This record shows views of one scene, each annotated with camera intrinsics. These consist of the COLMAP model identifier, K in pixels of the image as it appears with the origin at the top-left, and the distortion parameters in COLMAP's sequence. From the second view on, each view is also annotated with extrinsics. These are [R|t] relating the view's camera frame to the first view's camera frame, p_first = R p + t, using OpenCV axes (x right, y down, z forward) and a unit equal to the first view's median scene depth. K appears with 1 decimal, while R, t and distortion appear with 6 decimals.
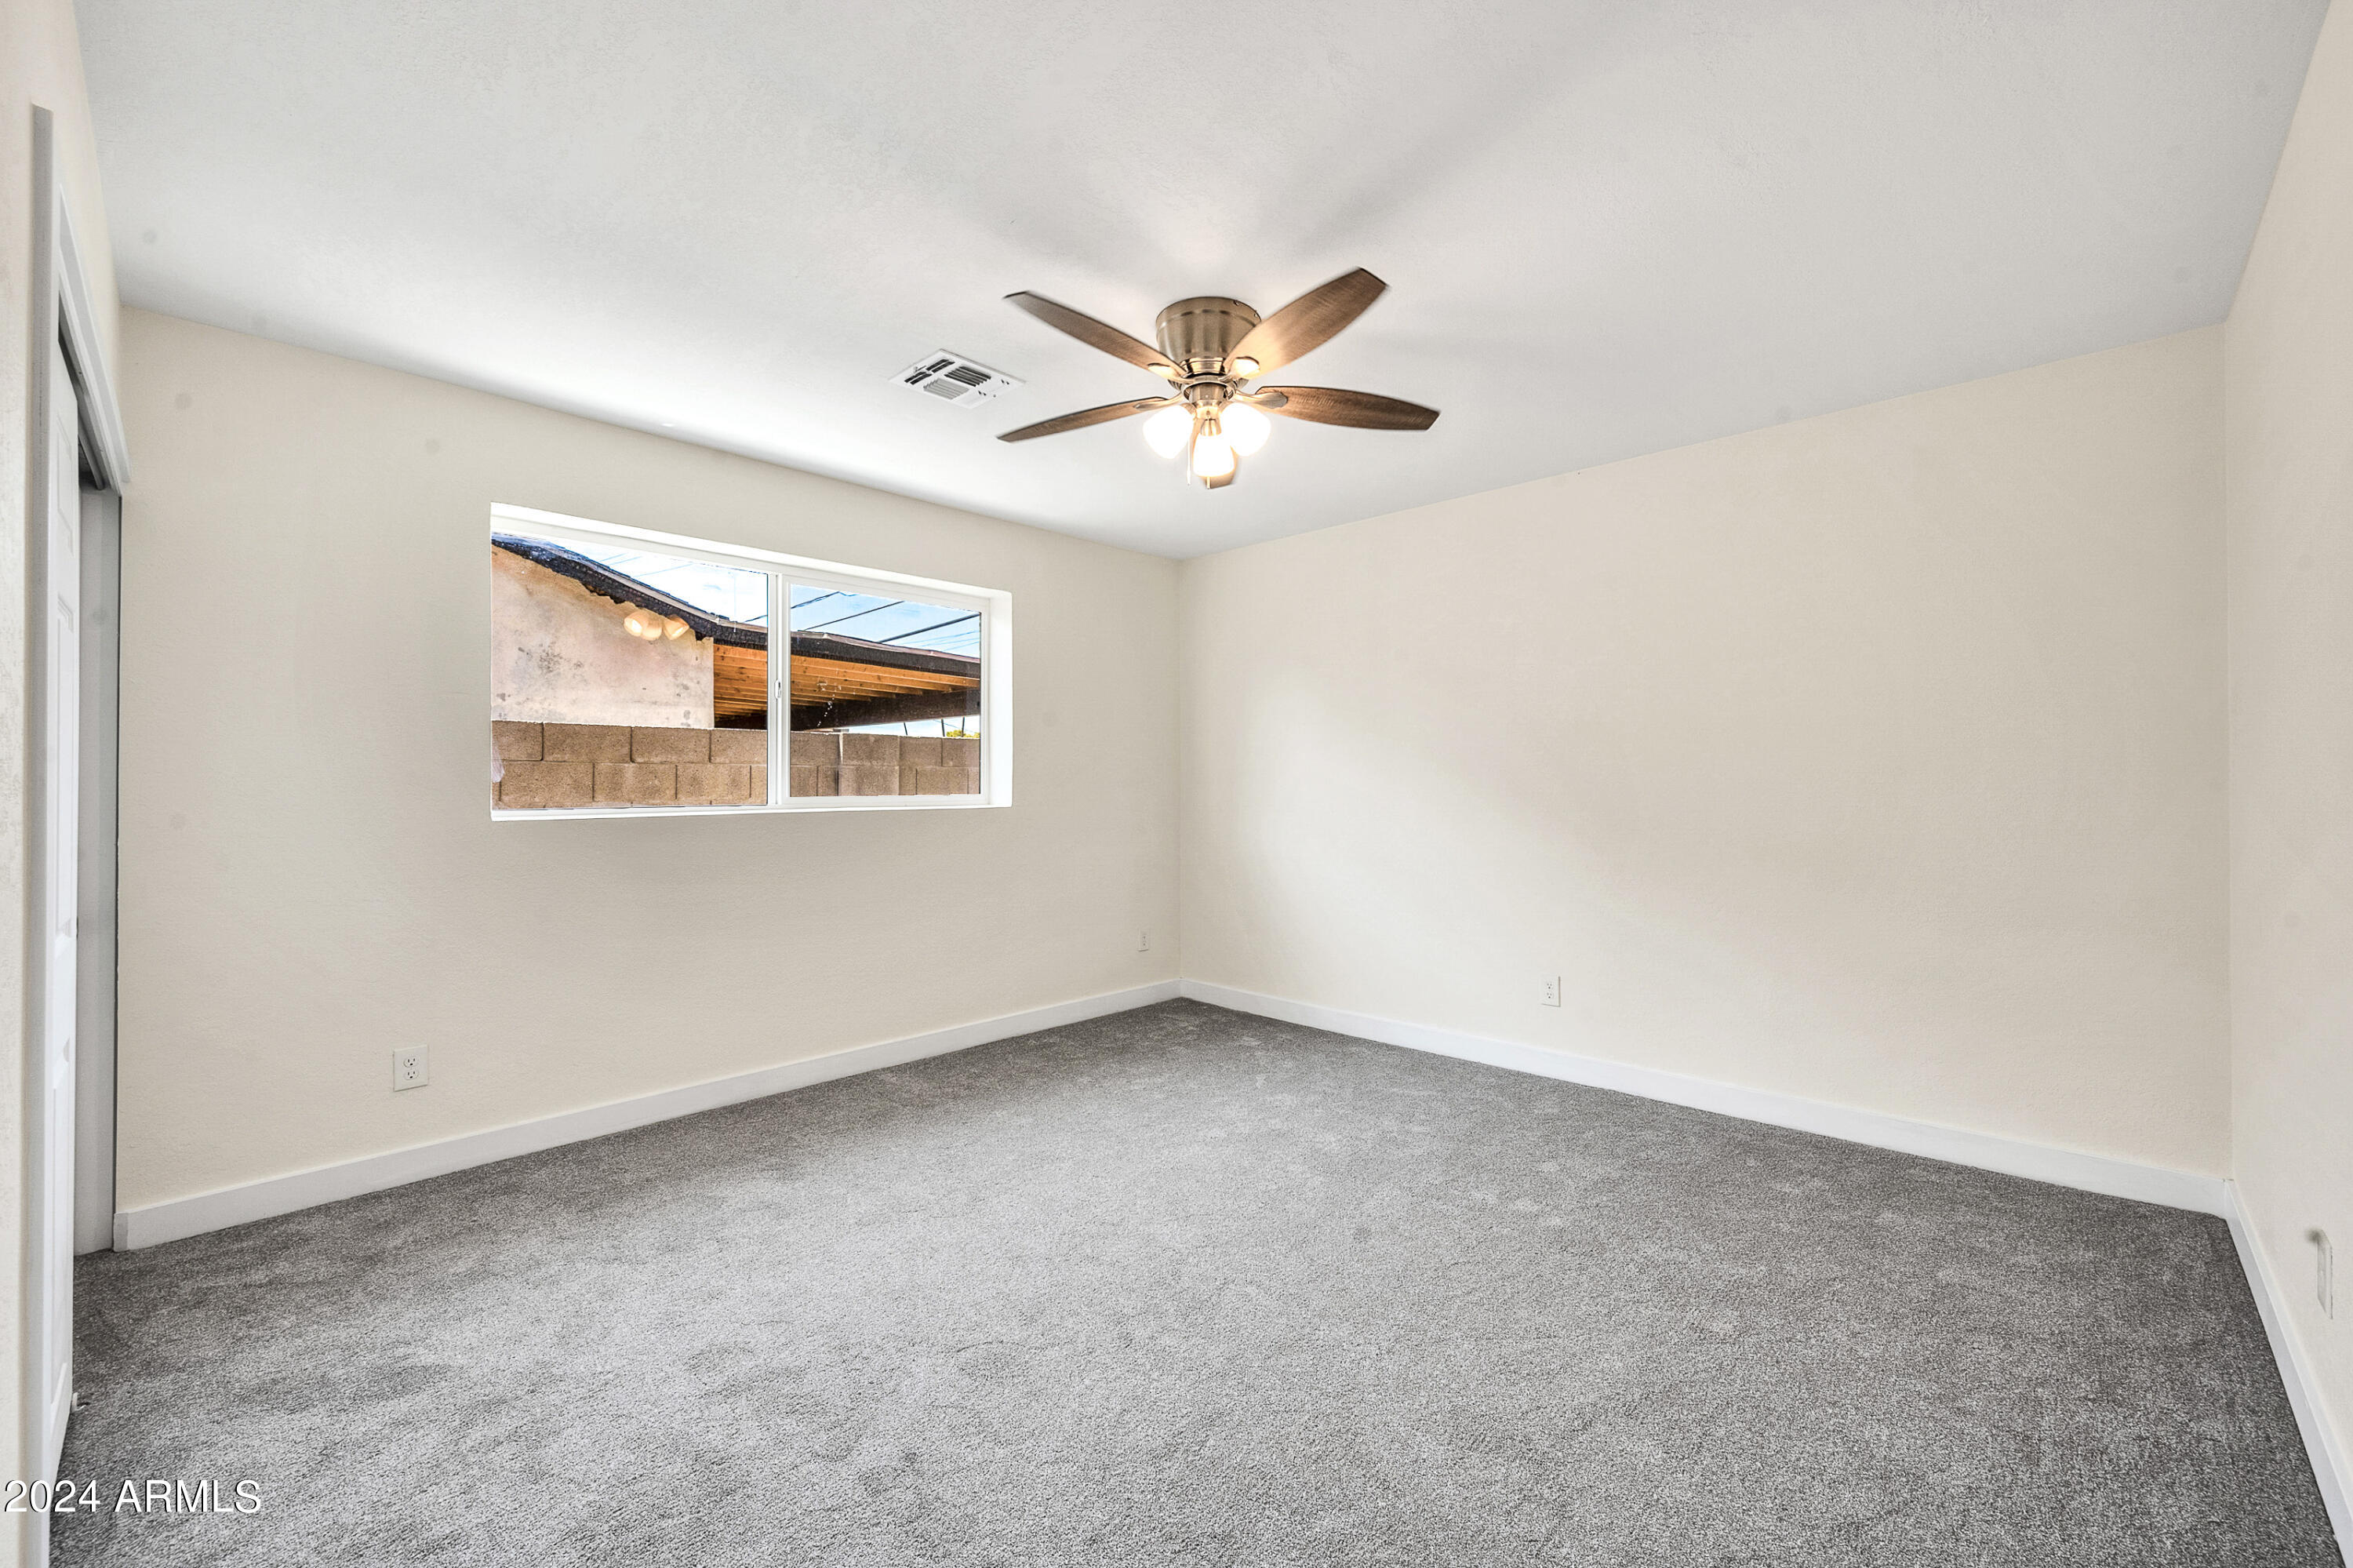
lens RADIAL K [[931.0, 0, 1169.8], [0, 931.0, 792.0], [0, 0, 1]] dist [-0.000398, 0.000009]
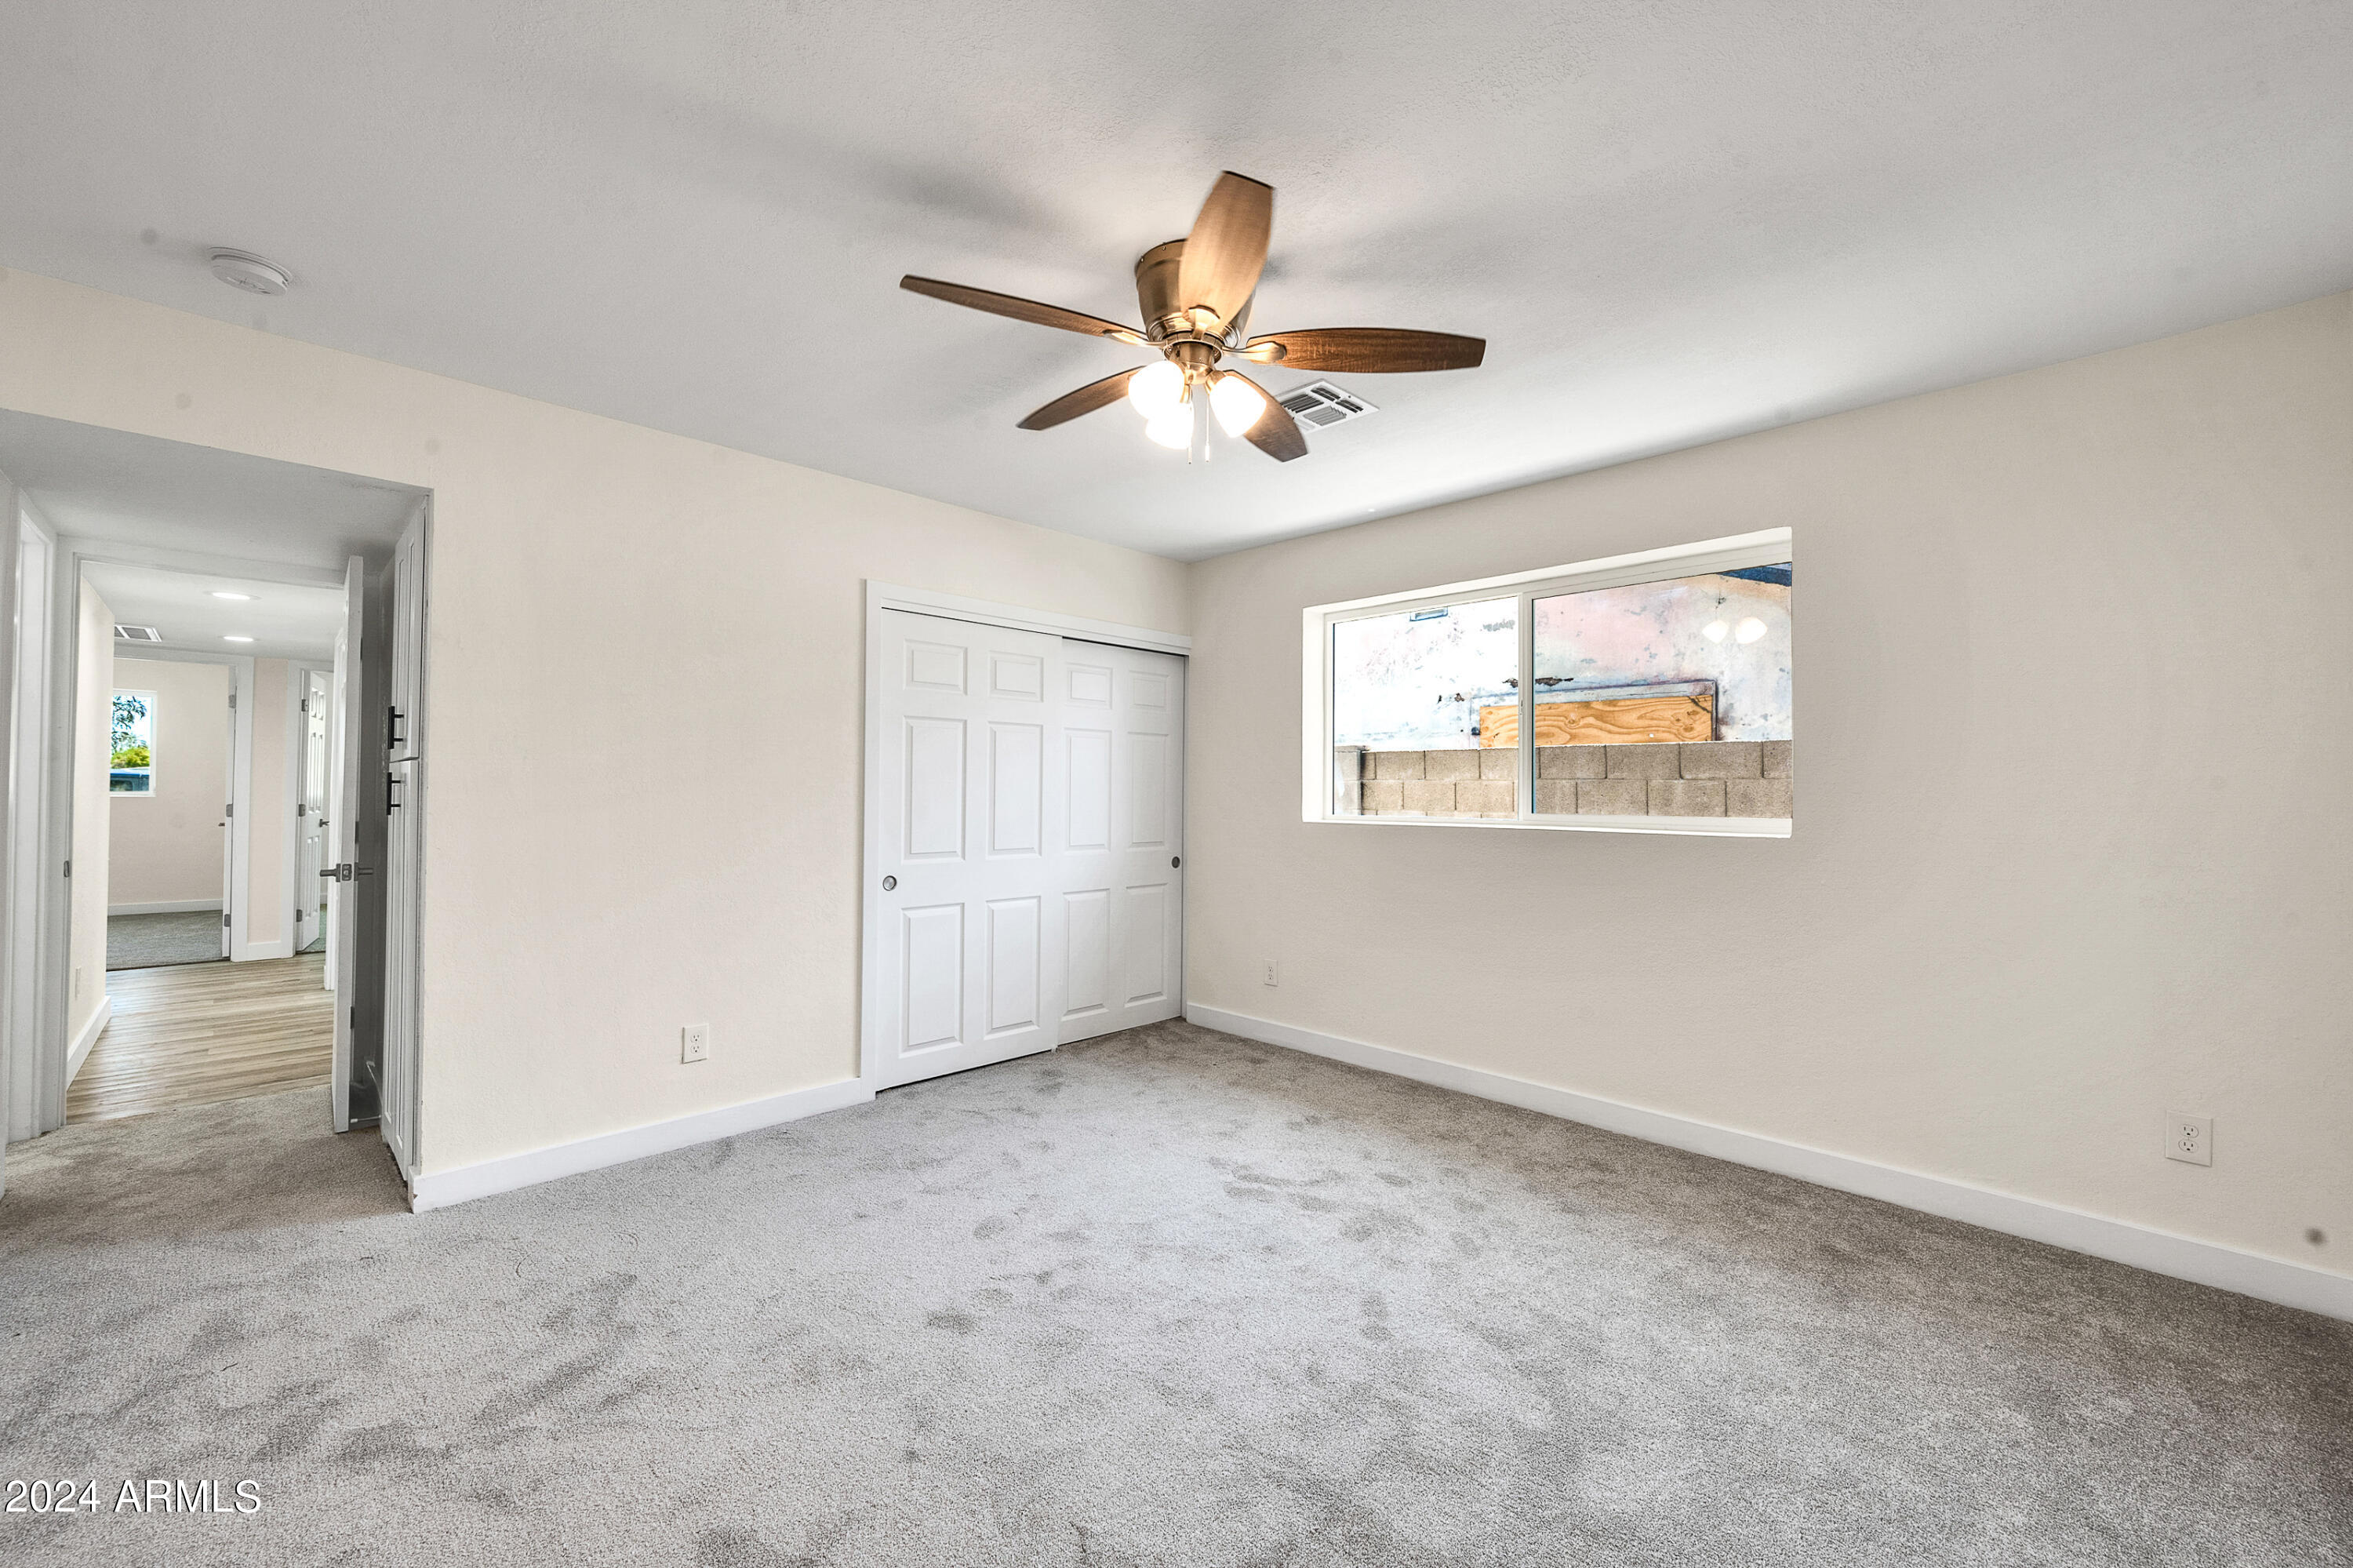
lens RADIAL K [[931.0, 0, 1234.0], [0, 931.0, 785.9], [0, 0, 1]] dist [-0.000398, 0.000009]
pose [[0.008178, -0.003906, -0.999959, 0.831514], [-0.017210, 0.999844, -0.004046, -0.021509], [0.999818, 0.017243, 0.008110, 0.941006]]
